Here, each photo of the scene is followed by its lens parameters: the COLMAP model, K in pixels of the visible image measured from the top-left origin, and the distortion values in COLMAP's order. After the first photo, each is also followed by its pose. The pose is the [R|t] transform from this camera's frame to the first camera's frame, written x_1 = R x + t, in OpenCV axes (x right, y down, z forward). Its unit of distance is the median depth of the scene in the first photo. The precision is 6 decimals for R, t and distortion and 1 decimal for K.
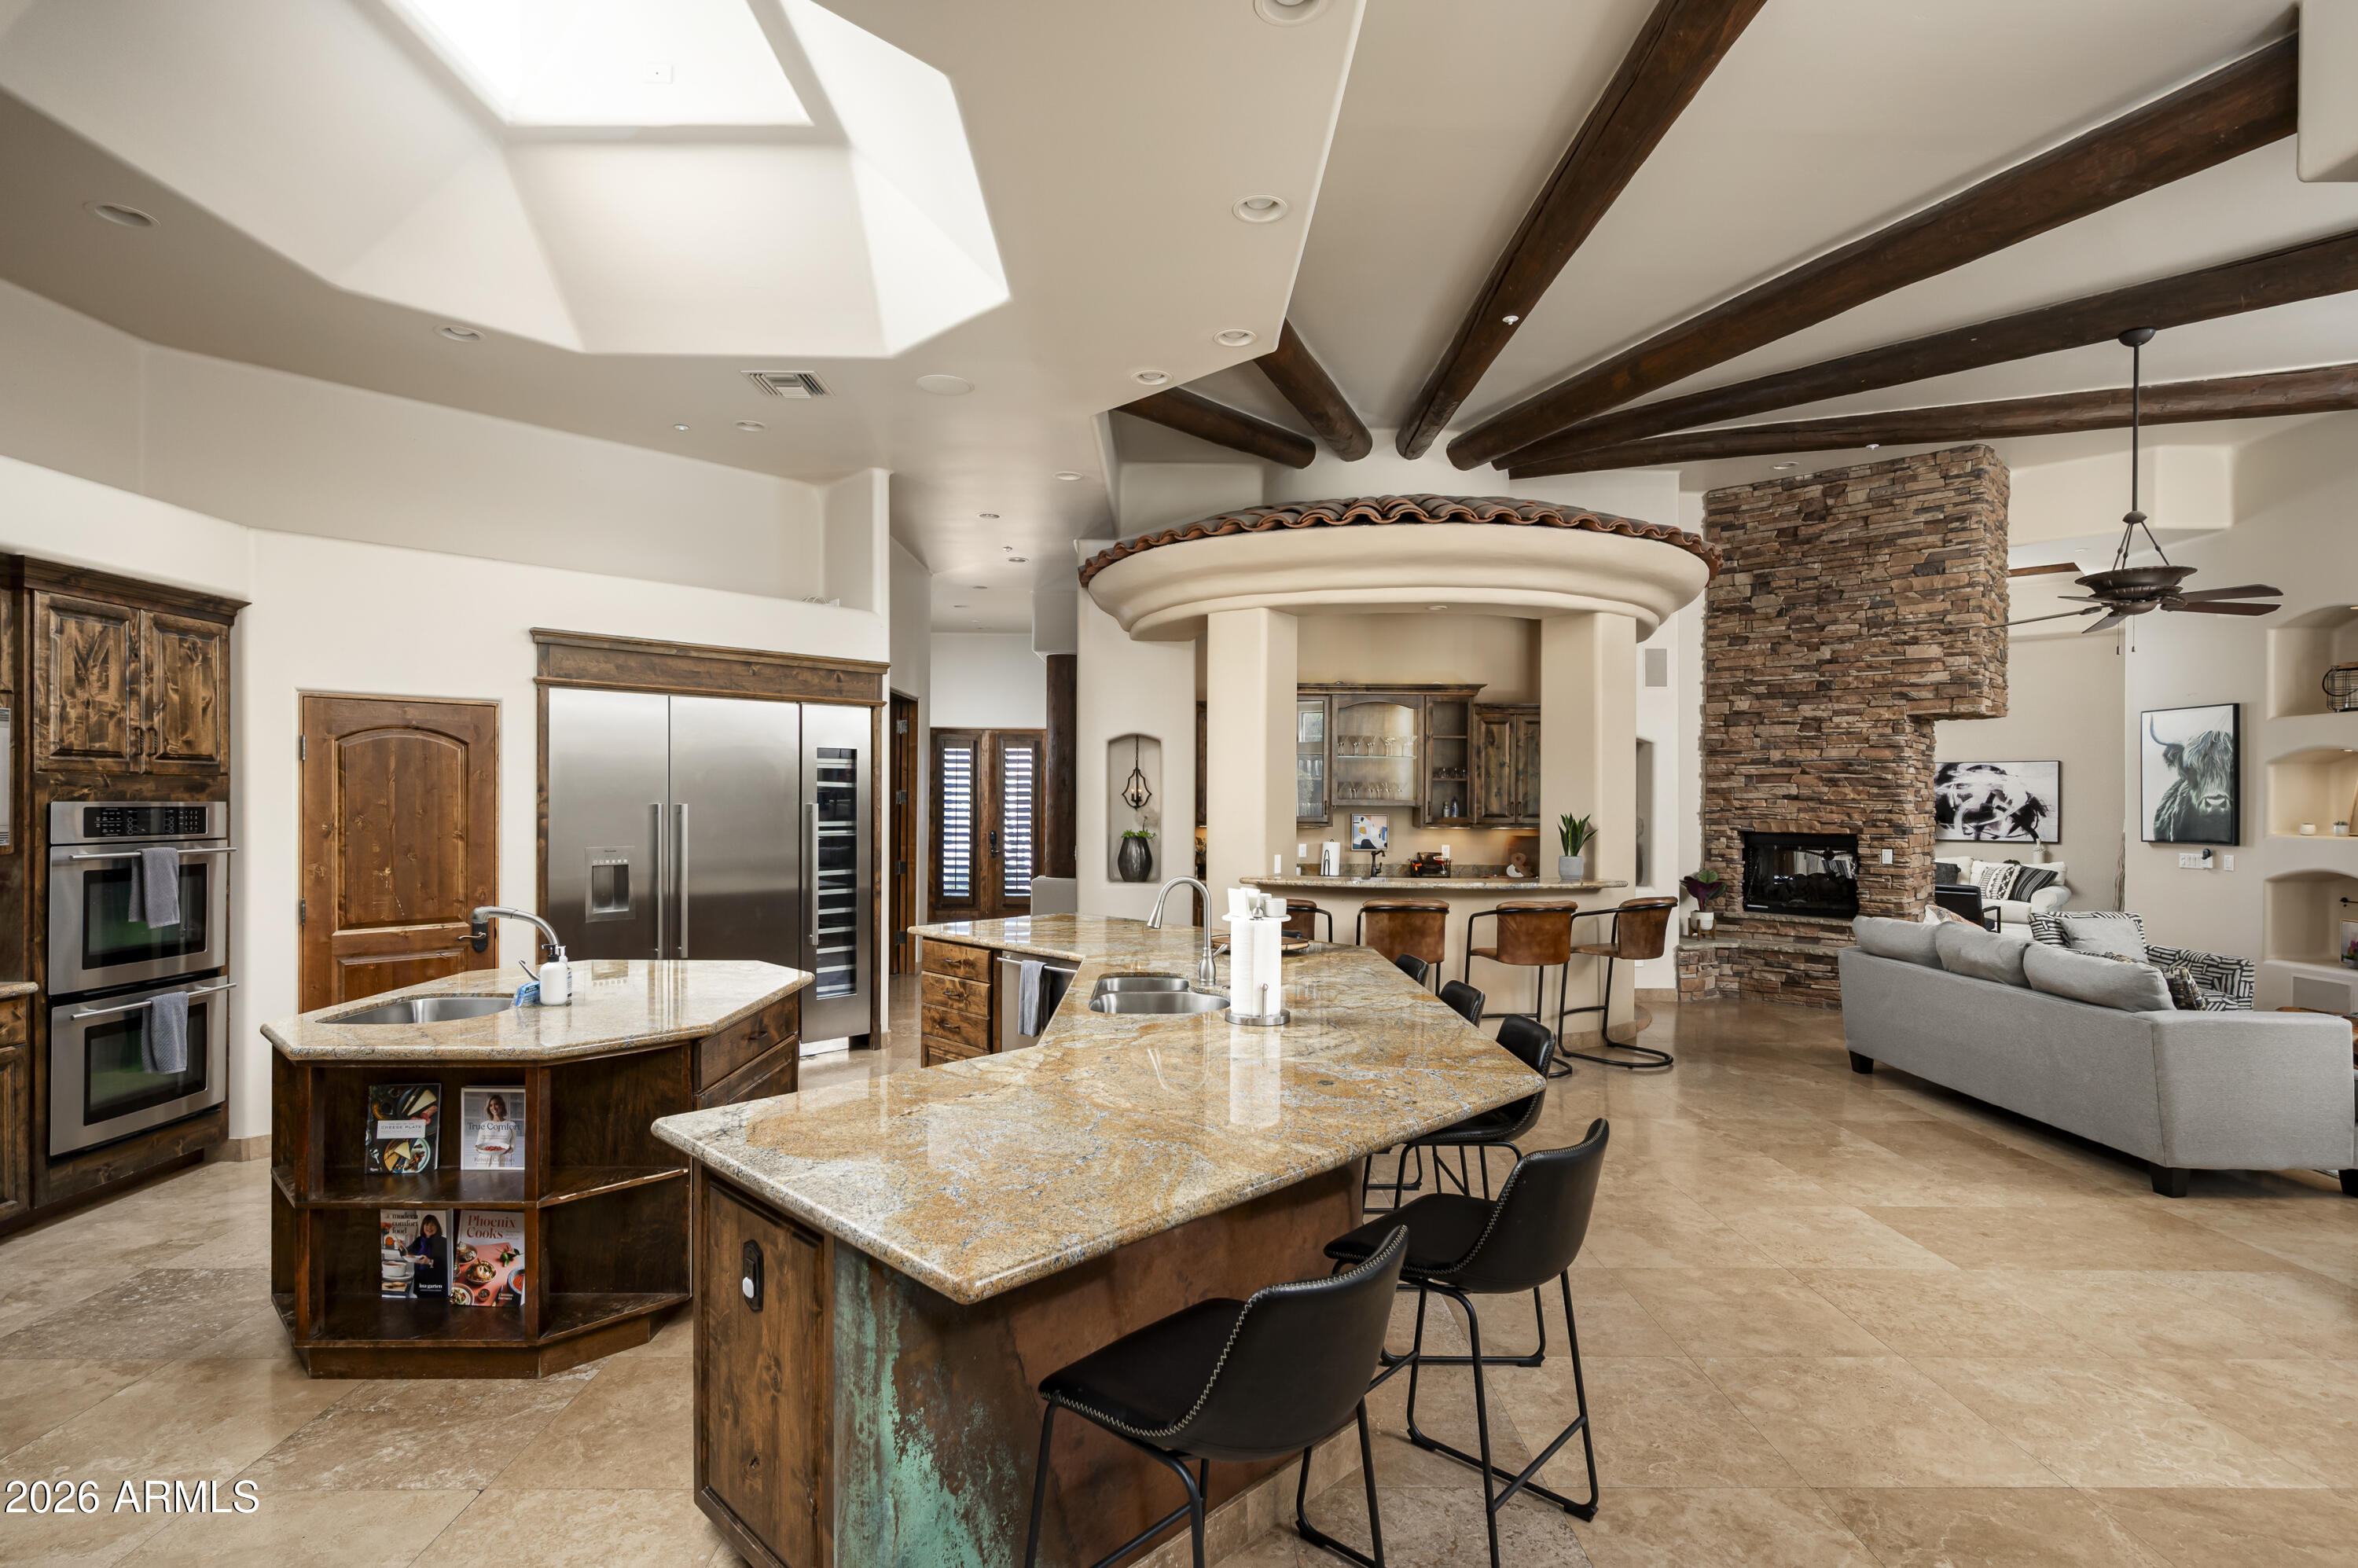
lens RADIAL K [[1140.4, 0, 1172.7], [0, 1140.4, 798.3], [0, 0, 1]] dist [-0.000093, 0.000812]
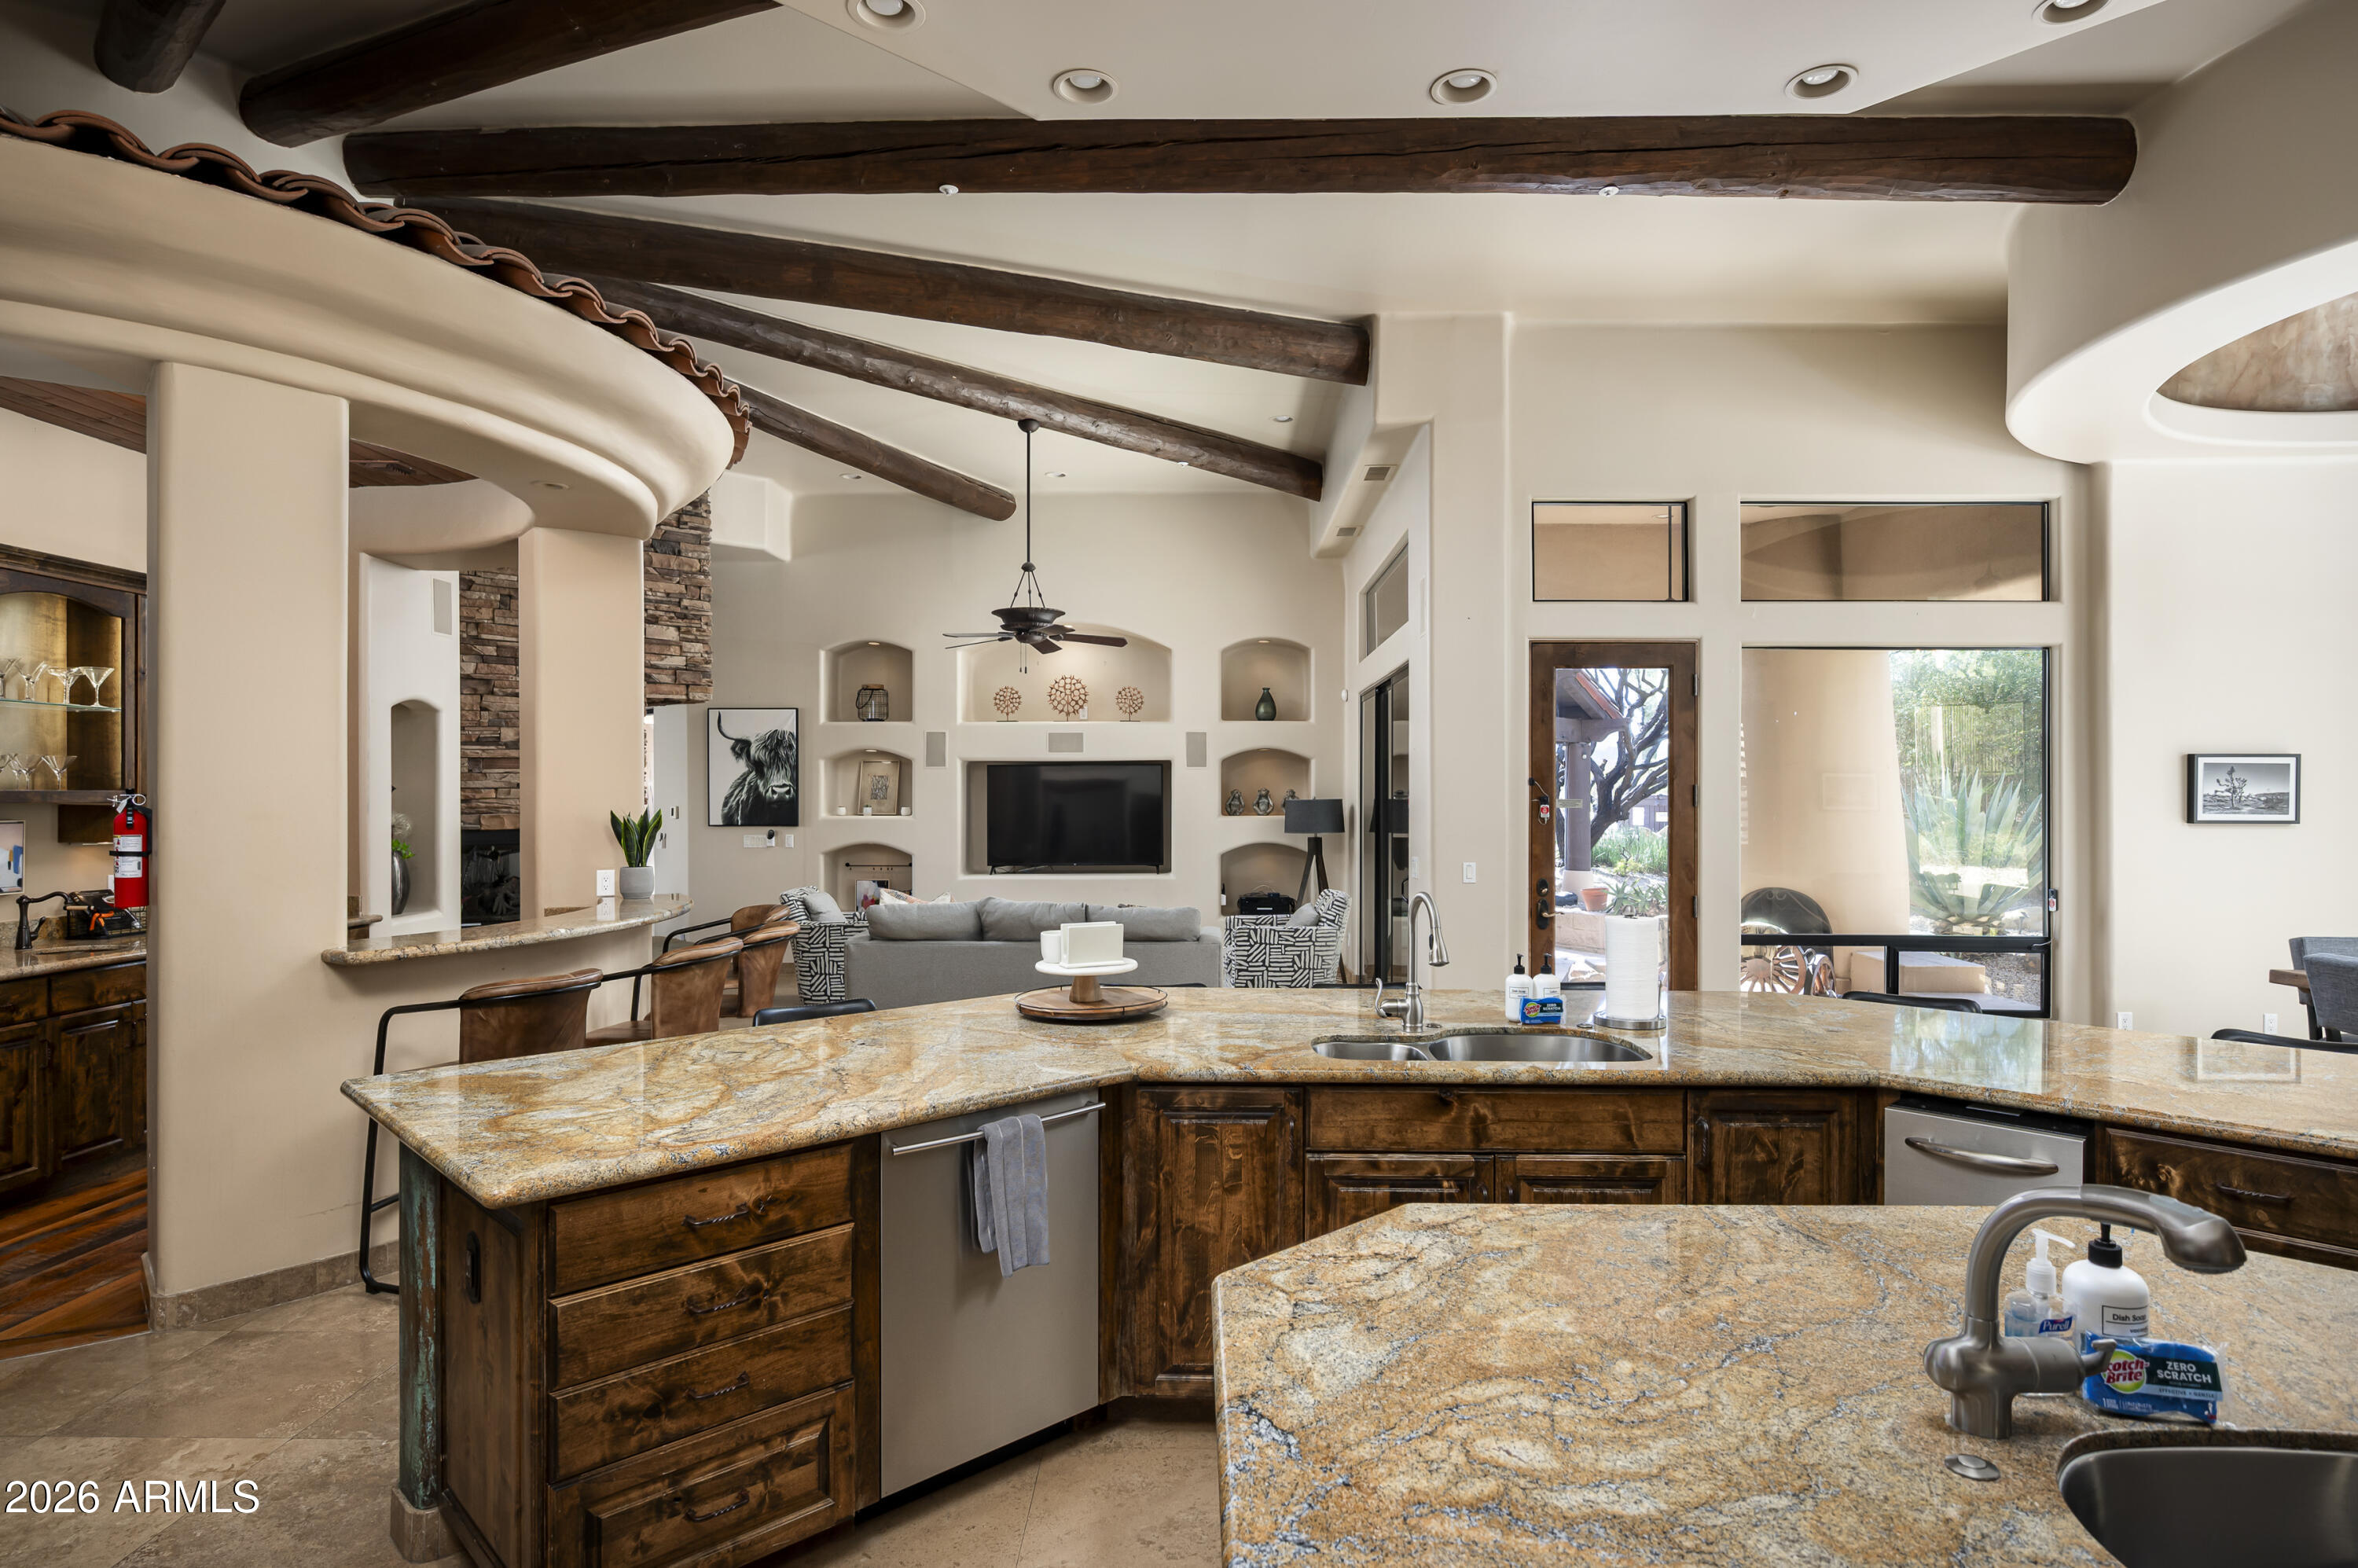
lens RADIAL K [[1284.4, 0, 1180.7], [0, 1284.4, 793.3], [0, 0, 1]] dist [0.003009, 0.000281]
pose [[0.021297, -0.005544, 0.999758, -0.382685], [0.000553, 0.999985, 0.005533, -0.000564], [-0.999773, 0.000435, 0.021300, 0.516850]]
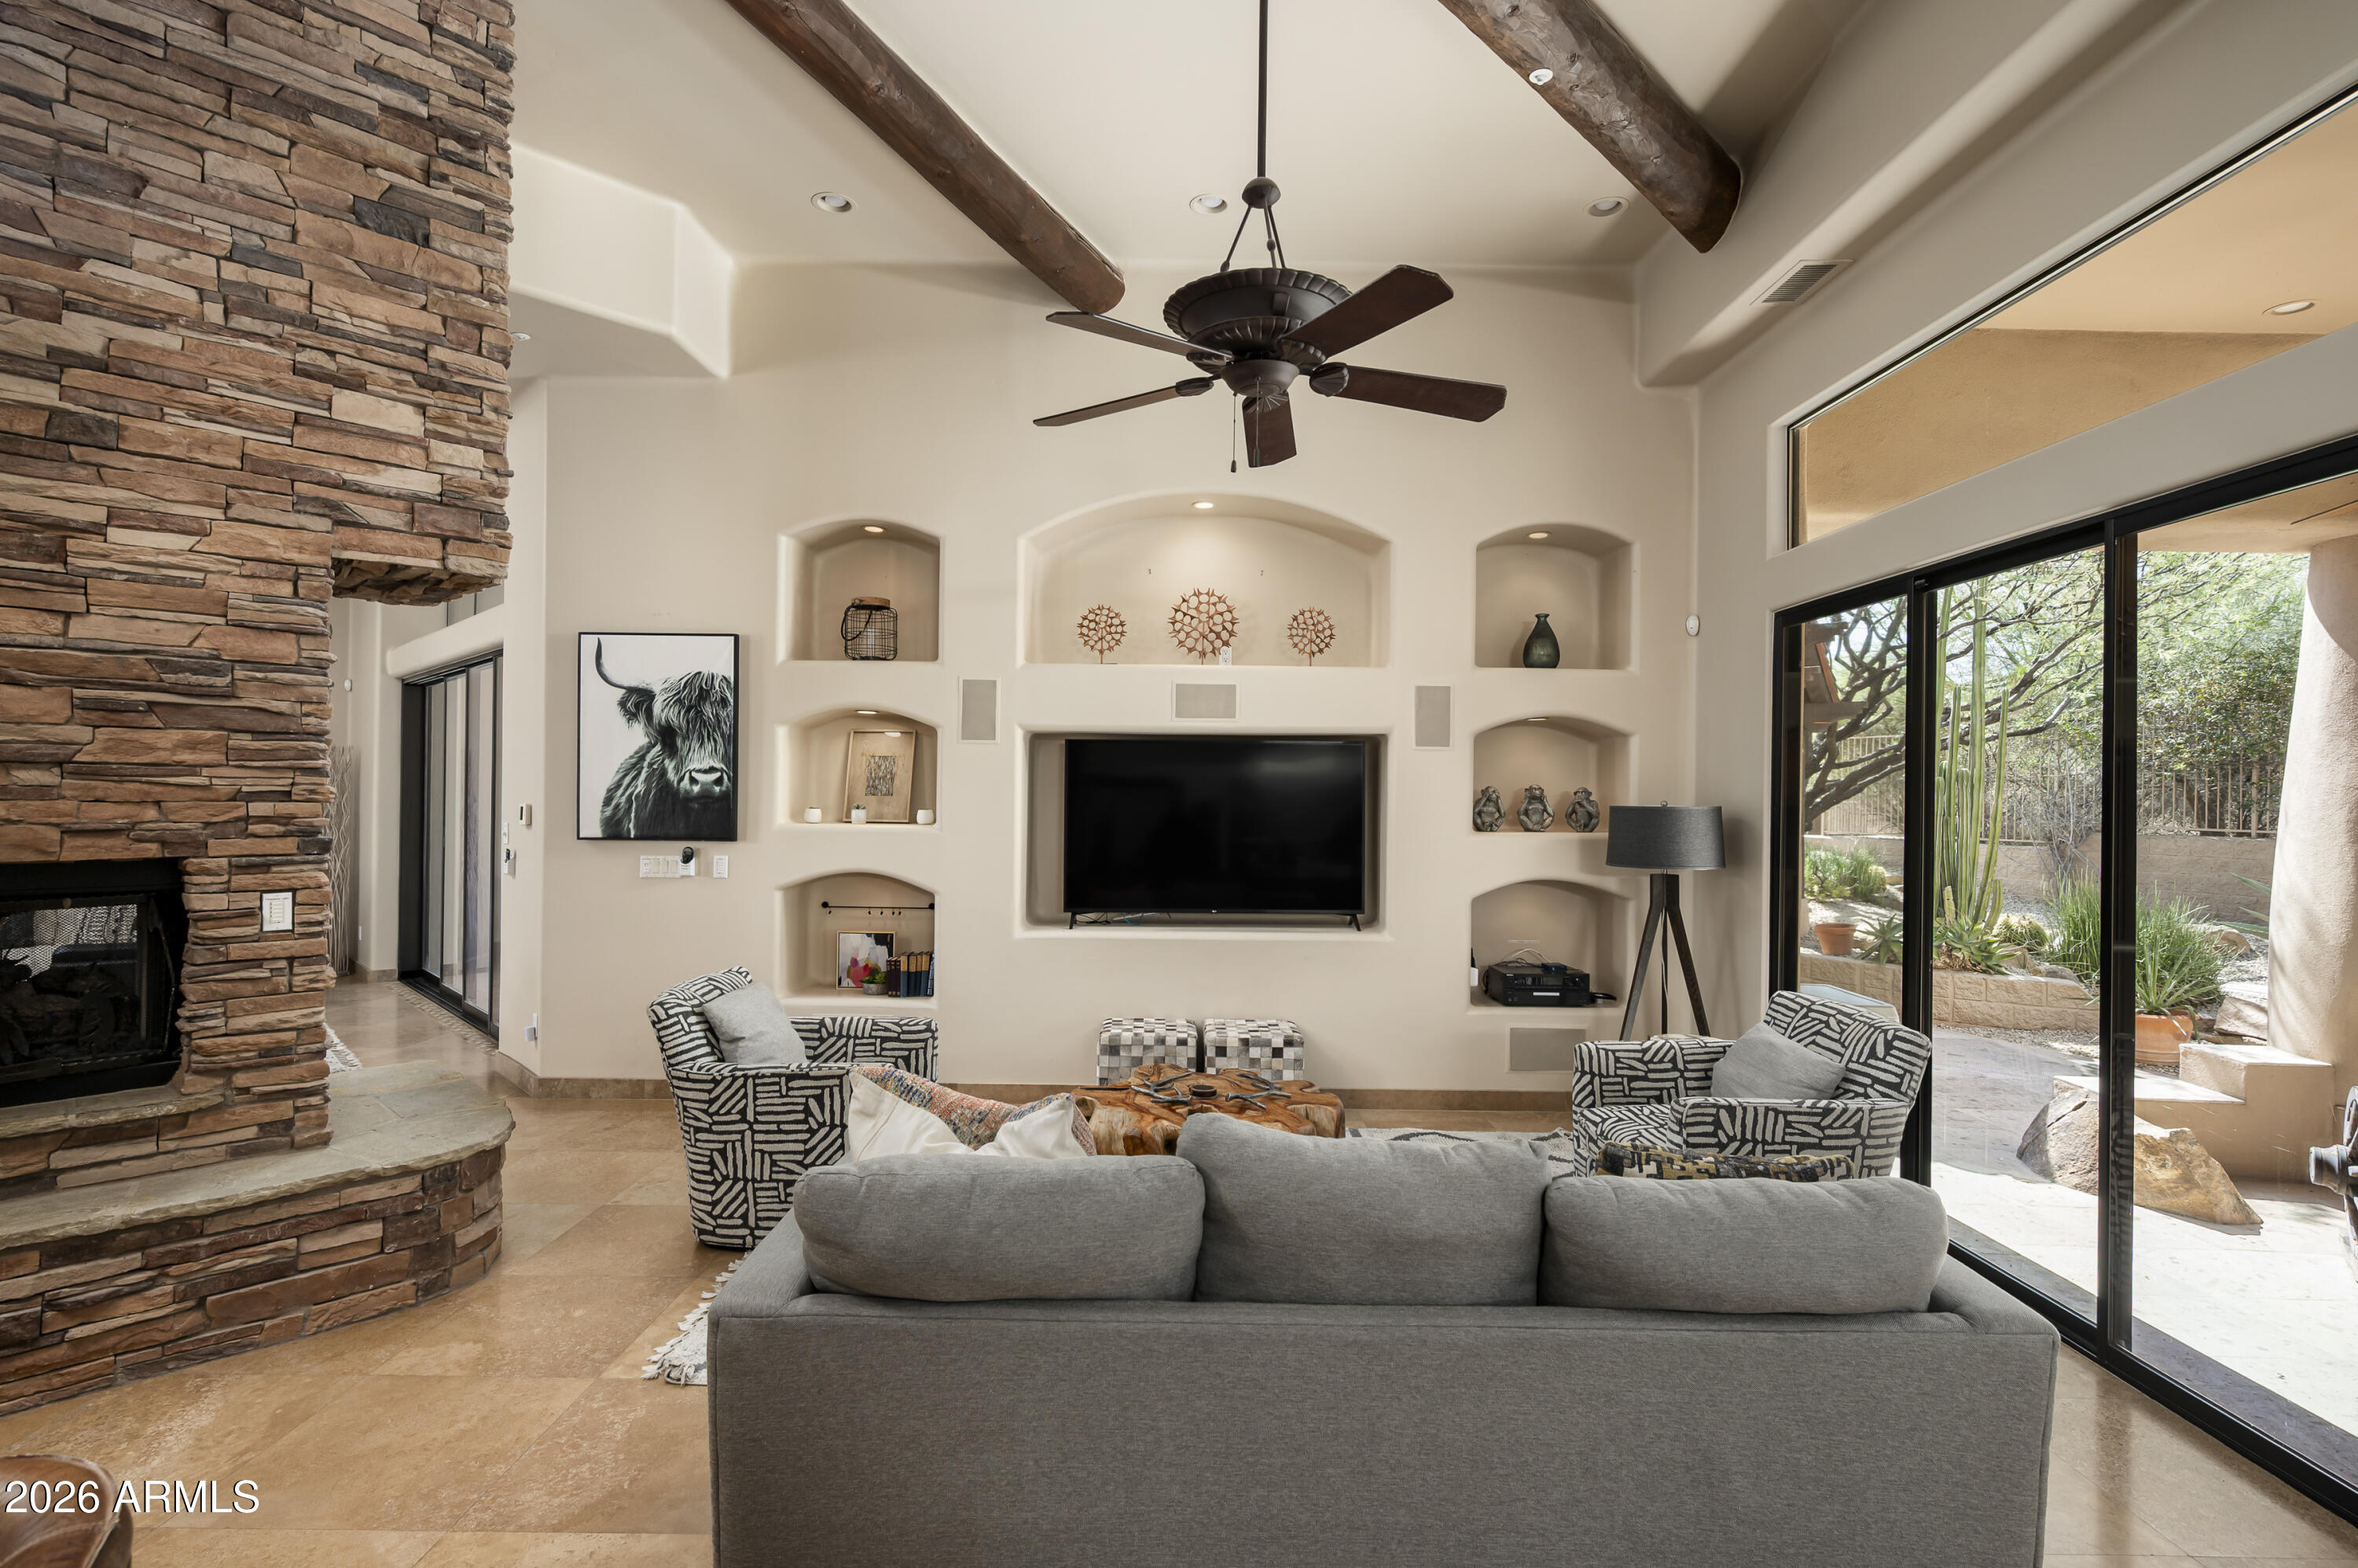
lens RADIAL K [[1112.2, 0, 1175.3], [0, 1112.2, 787.9], [0, 0, 1]] dist [0.001770, -0.000012]
pose [[0.007629, -0.003044, 0.999966, 0.238603], [-0.012362, 0.999919, 0.003138, 0.003615], [-0.999894, -0.012386, 0.007591, 0.666004]]
